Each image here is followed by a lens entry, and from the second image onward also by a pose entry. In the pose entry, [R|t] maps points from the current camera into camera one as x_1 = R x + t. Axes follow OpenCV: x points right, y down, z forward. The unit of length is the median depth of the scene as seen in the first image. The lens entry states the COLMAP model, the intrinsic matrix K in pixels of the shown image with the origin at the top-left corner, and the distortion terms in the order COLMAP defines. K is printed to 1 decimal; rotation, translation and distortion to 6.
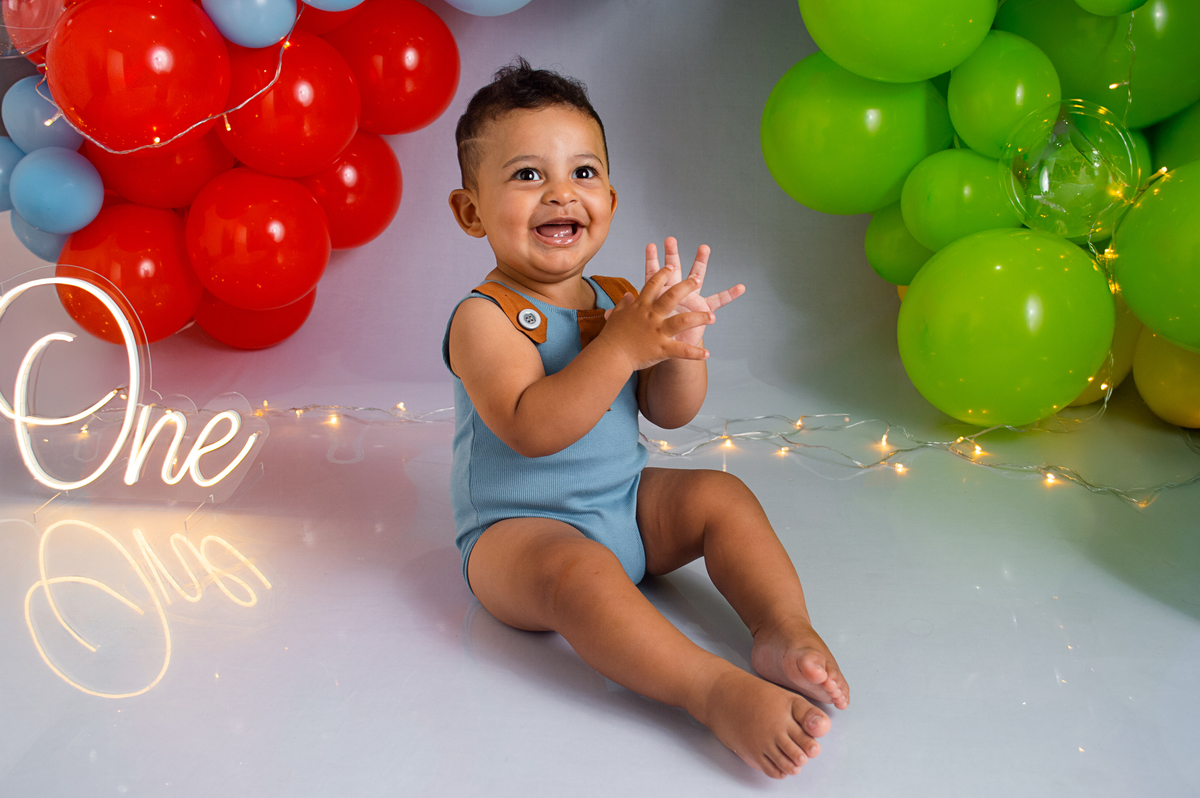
lens RADIAL K [[1152.8, 0, 606.4], [0, 1152.8, 398.1], [0, 0, 1]] dist [-0.071057, 0.012344]
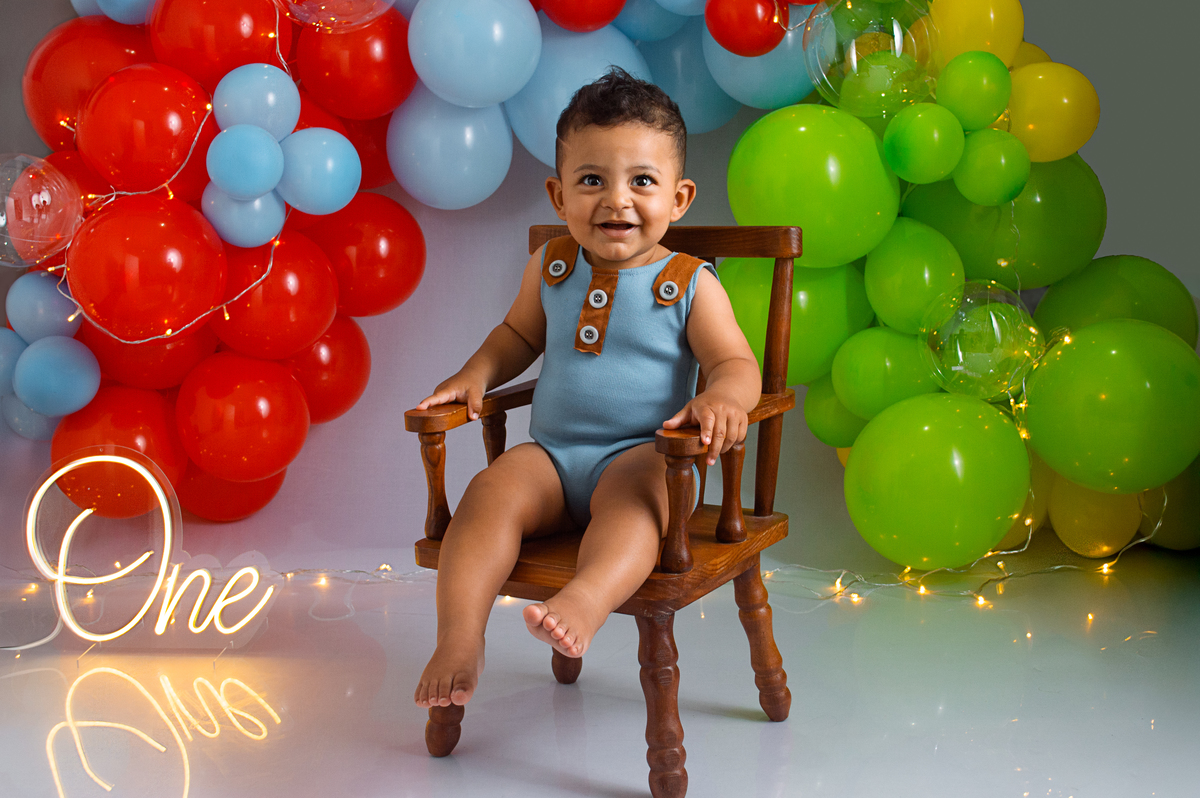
lens RADIAL K [[1470.9, 0, 601.2], [0, 1470.9, 384.9], [0, 0, 1]] dist [-0.036927, -0.042039]
pose [[0.999181, -0.023824, 0.032702, -0.013460], [0.028170, 0.989806, -0.139608, 0.040177], [-0.029042, 0.140415, 0.989667, -0.449408]]
